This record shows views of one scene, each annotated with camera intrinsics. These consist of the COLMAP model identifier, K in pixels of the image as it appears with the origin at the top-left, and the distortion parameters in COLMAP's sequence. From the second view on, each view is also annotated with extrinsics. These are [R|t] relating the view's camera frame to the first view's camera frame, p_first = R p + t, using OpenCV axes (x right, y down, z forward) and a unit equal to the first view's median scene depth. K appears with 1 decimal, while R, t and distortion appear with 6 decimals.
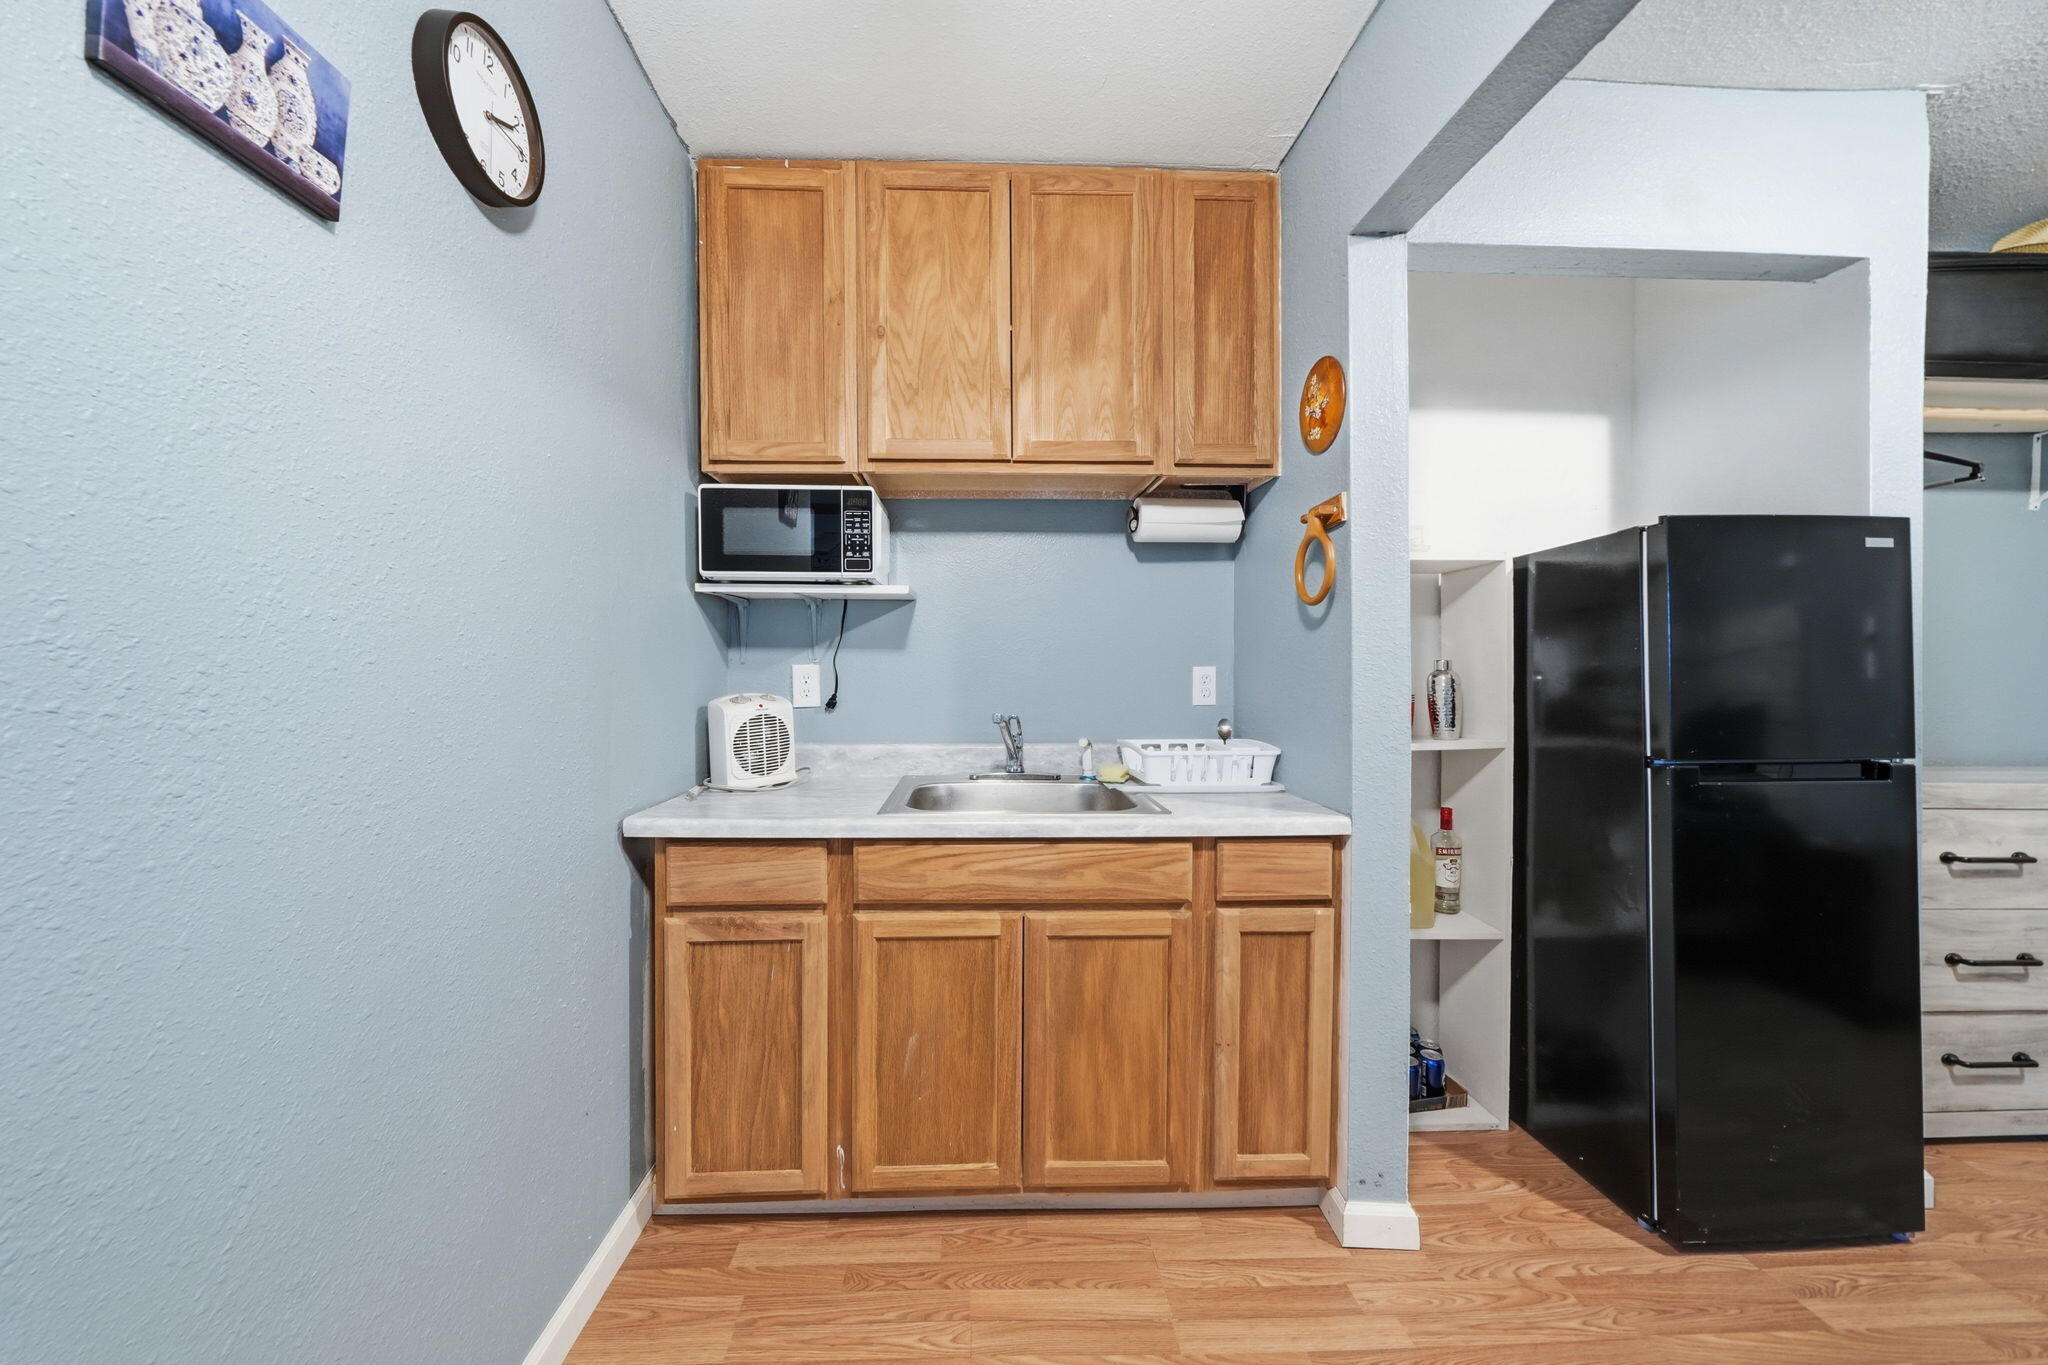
lens RADIAL K [[744.9, 0, 1017.4], [0, 744.9, 689.9], [0, 0, 1]] dist [0.009522, -0.000021]
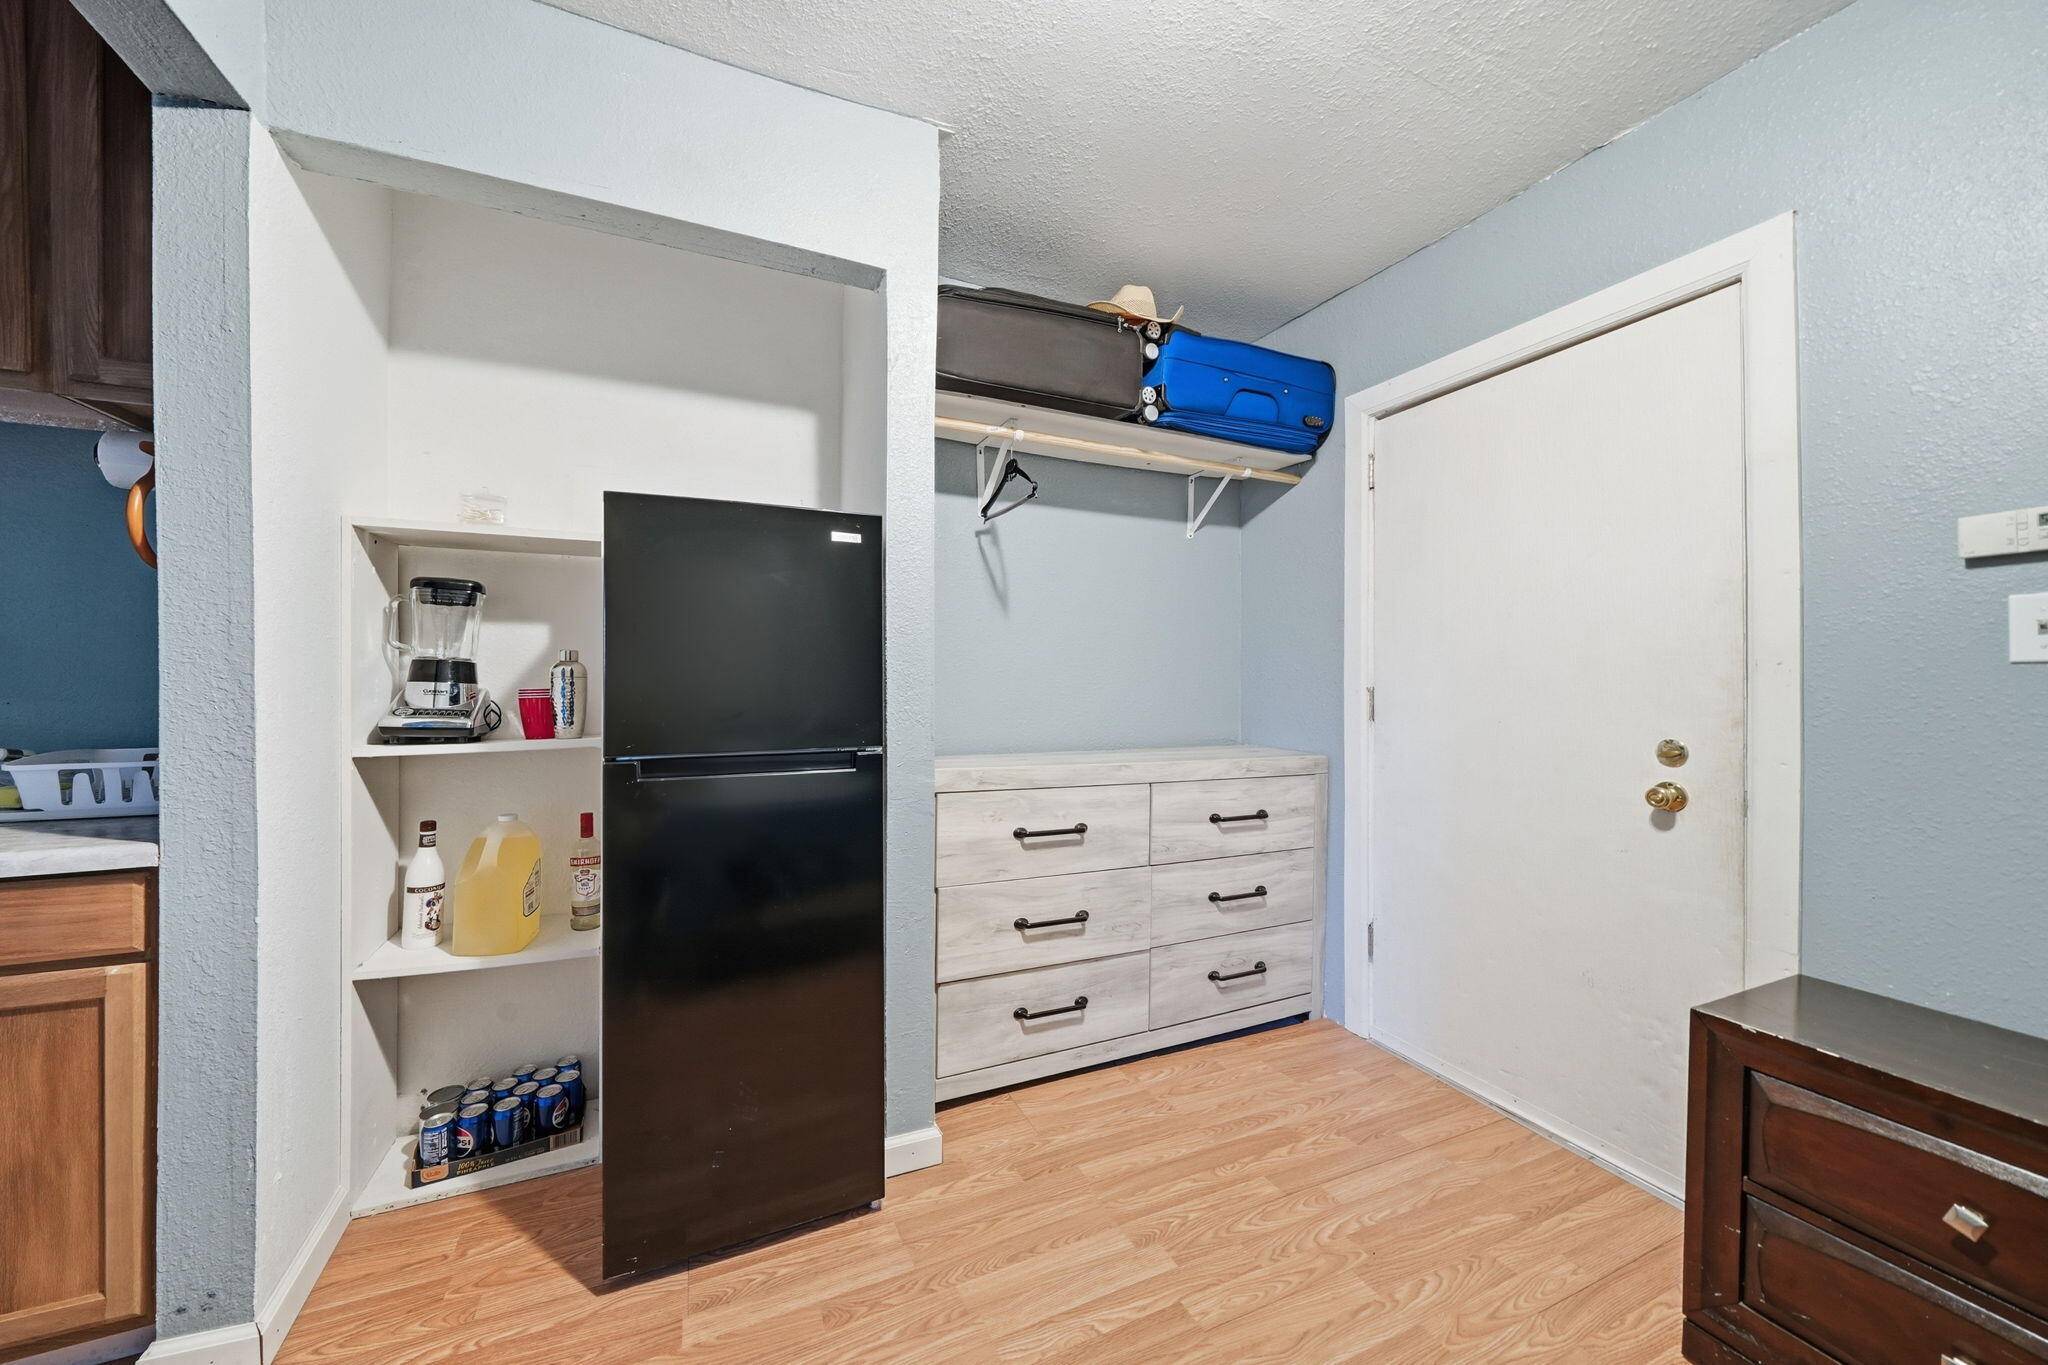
lens RADIAL K [[724.1, 0, 1001.9], [0, 724.1, 691.0], [0, 0, 1]] dist [-0.006904, 0.000251]
pose [[0.938271, -0.001649, 0.345898, 0.934509], [0.002077, 0.999997, -0.000866, 0.014552], [-0.345896, 0.001531, 0.938272, 0.007908]]
